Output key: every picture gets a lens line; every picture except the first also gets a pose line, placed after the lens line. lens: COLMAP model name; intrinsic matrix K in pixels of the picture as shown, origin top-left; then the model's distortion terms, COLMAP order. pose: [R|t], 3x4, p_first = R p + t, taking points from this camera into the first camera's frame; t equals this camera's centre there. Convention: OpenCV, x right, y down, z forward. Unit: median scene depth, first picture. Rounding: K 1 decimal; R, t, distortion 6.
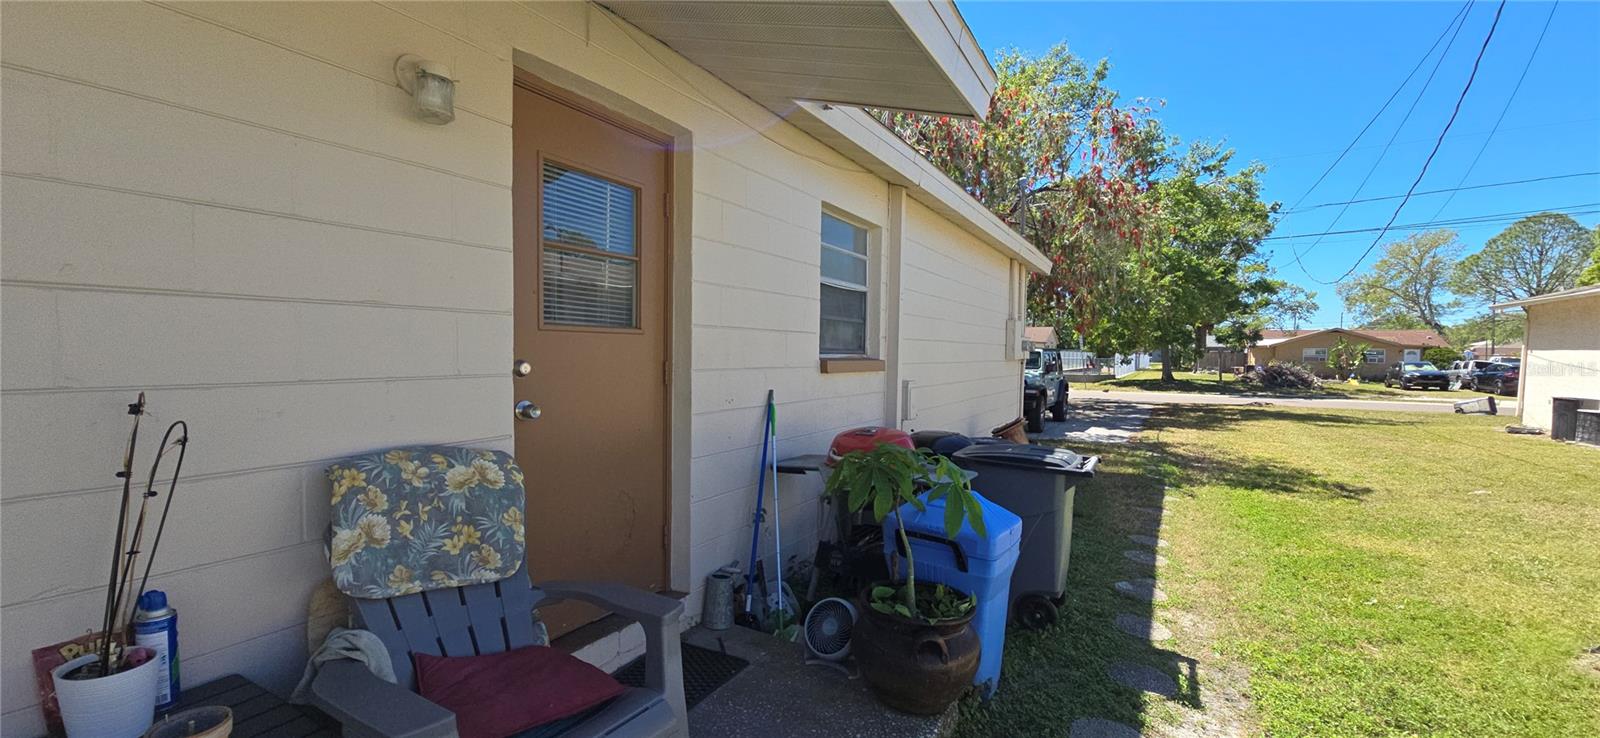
lens RADIAL K [[650.4, 0, 798.1], [0, 650.4, 372.8], [0, 0, 1]] dist [0.006516, -0.005039]
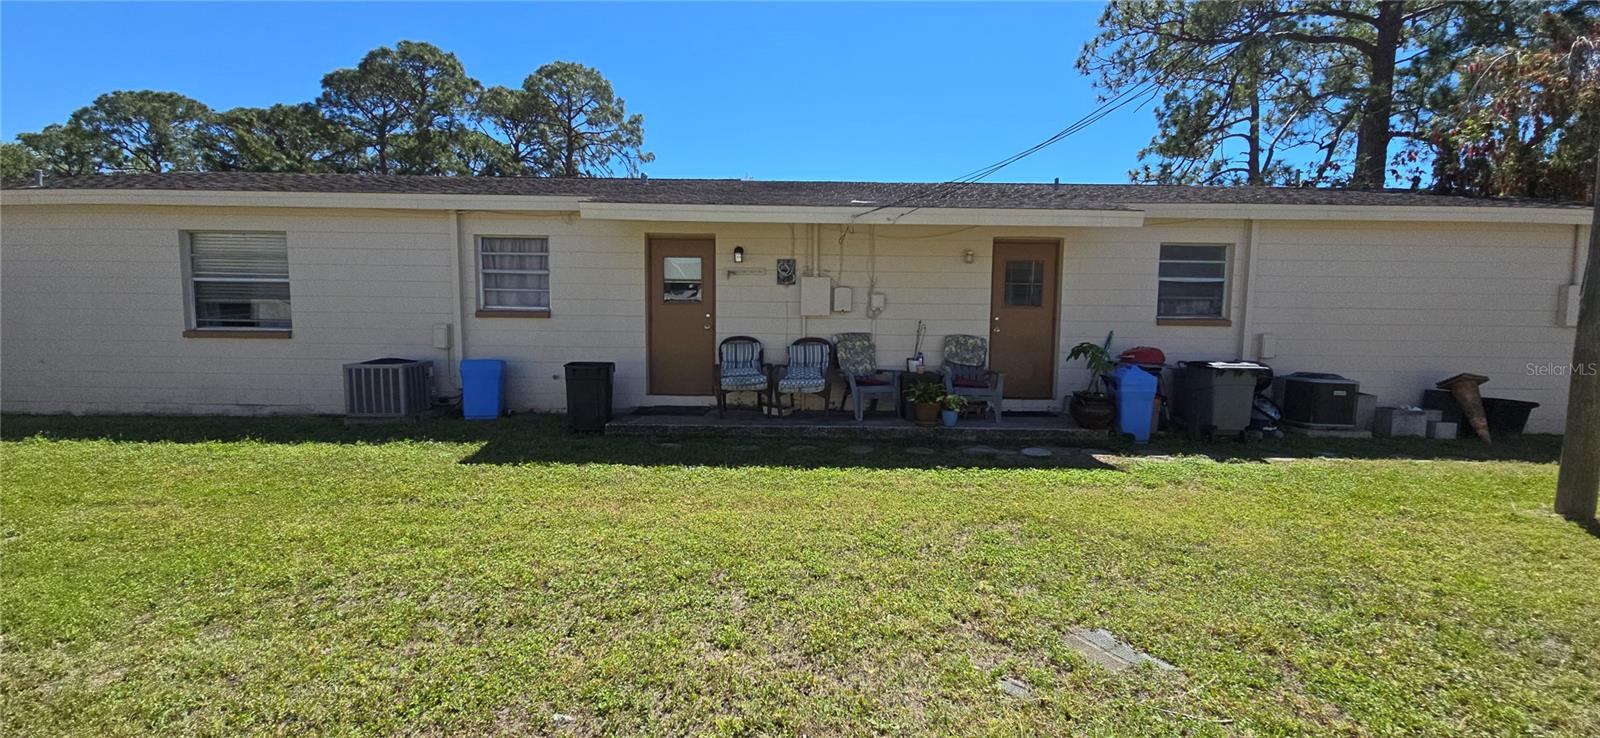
lens RADIAL K [[650.4, 0, 800.0], [0, 650.4, 371.6], [0, 0, 1]] dist [0.006516, -0.005039]
pose [[0.502151, 0.069133, -0.862012, 1.702518], [-0.033680, 0.997607, 0.060388, 0.081786], [0.864124, -0.001292, 0.503278, -1.399368]]
